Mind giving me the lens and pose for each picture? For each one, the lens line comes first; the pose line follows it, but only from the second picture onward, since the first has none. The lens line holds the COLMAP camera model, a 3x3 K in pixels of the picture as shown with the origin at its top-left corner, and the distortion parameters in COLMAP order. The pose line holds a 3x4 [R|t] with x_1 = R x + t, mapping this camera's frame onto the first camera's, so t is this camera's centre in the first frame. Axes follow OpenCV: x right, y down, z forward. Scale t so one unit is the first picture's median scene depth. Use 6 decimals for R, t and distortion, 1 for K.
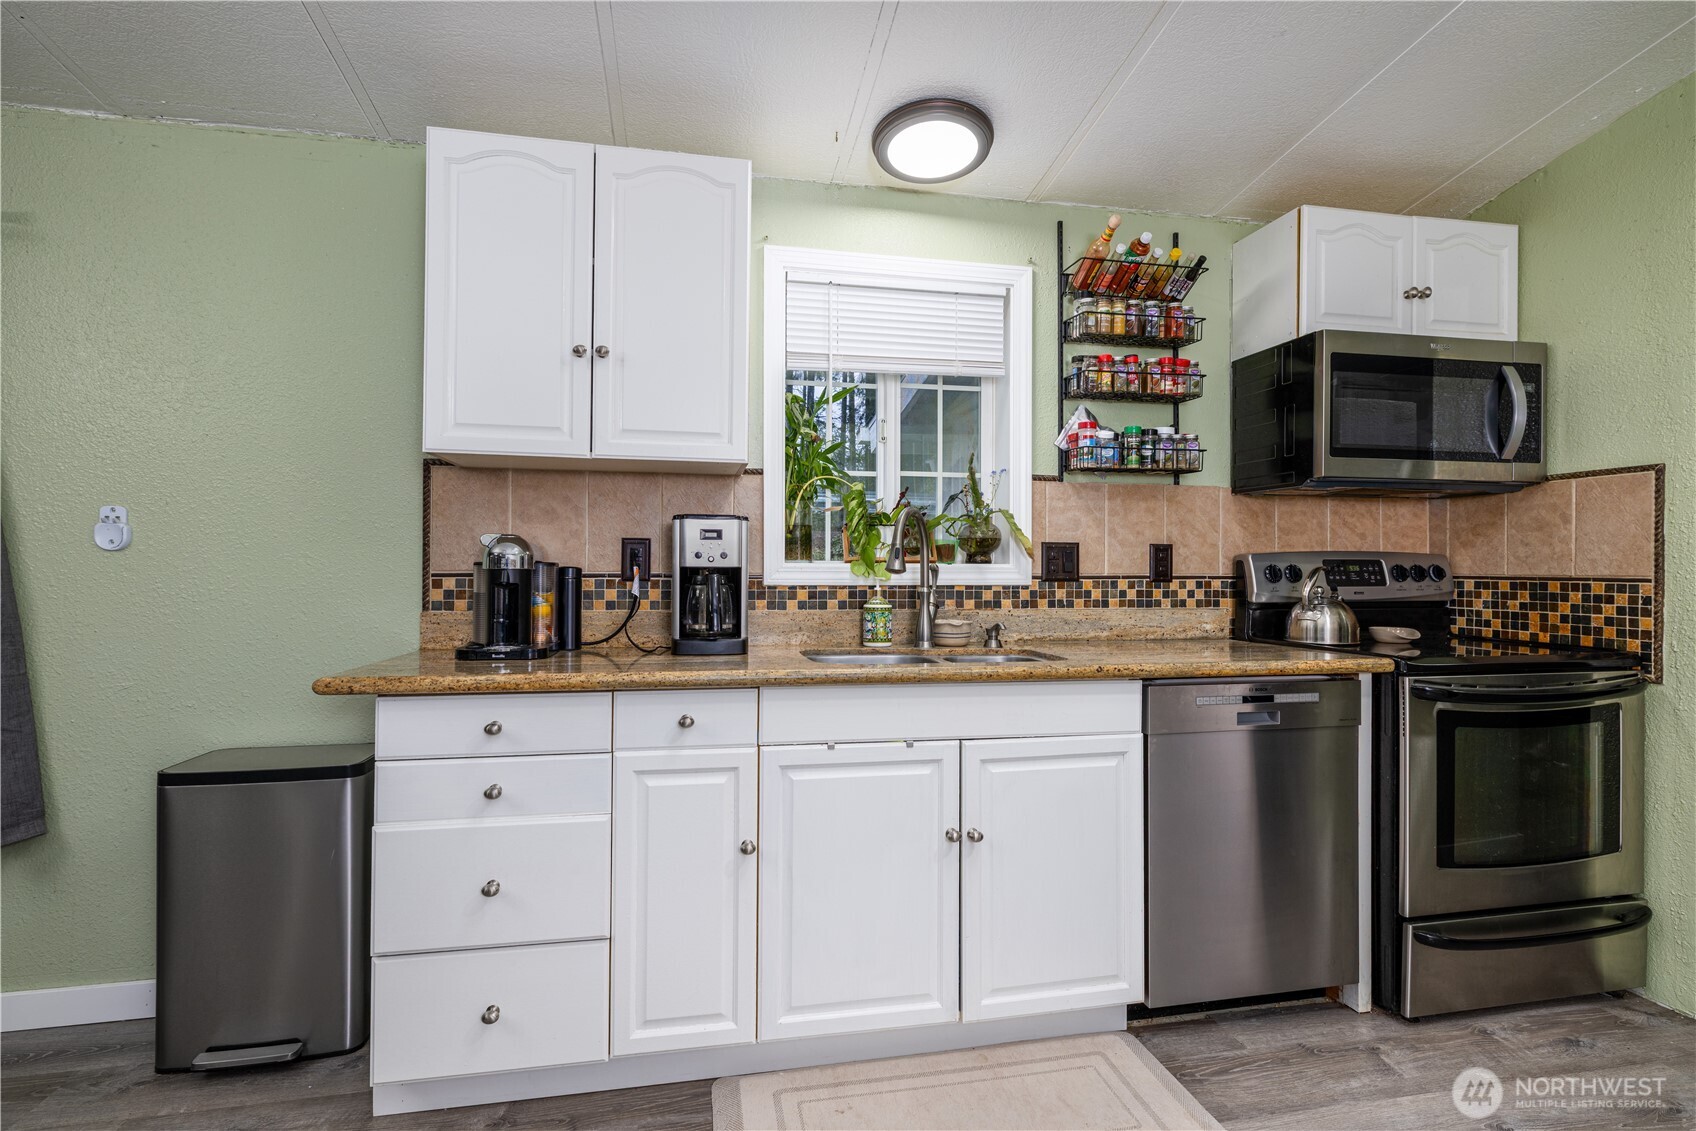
lens RADIAL K [[854.4, 0, 865.5], [0, 854.4, 564.0], [0, 0, 1]] dist [0.000949, 0.000615]
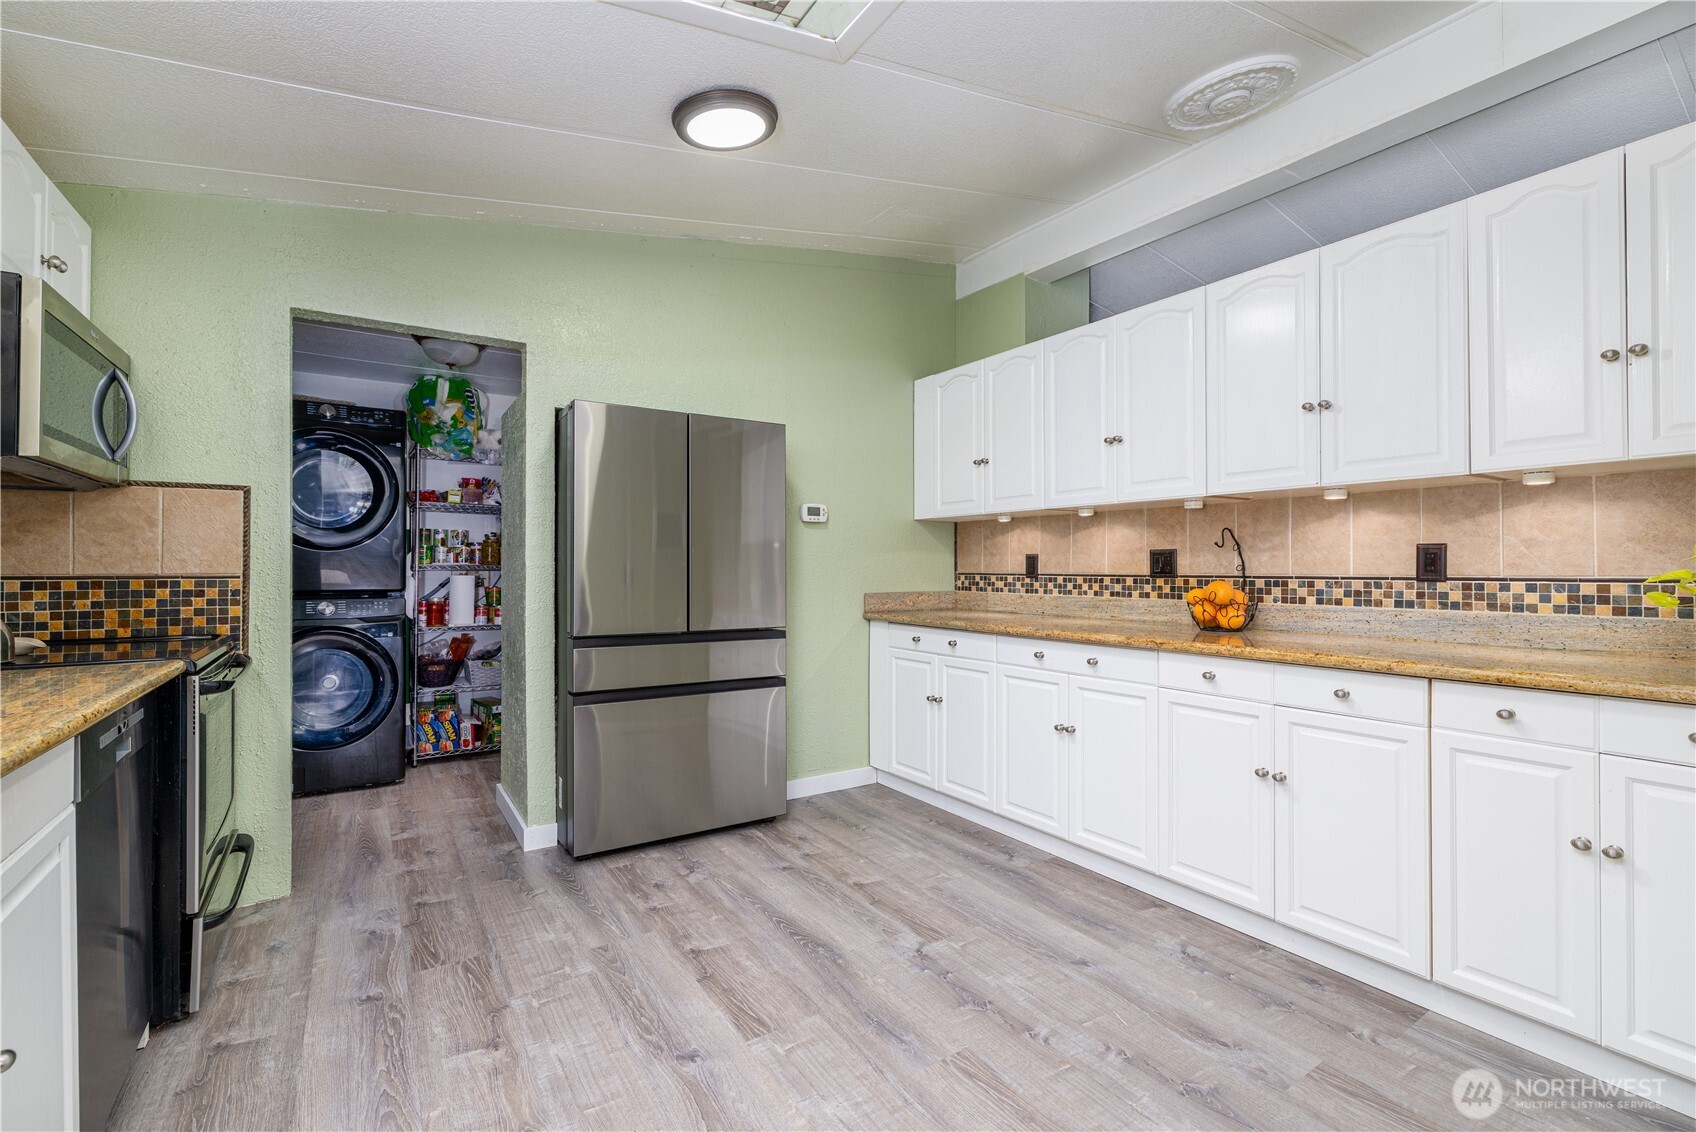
lens RADIAL K [[731.7, 0, 852.8], [0, 731.7, 564.8], [0, 0, 1]] dist [0.001426, 0.000001]
pose [[-0.382730, -0.002110, 0.923858, -0.402394], [-0.004284, 0.999991, 0.000510, -0.002733], [-0.923851, -0.003763, -0.382735, 0.531230]]
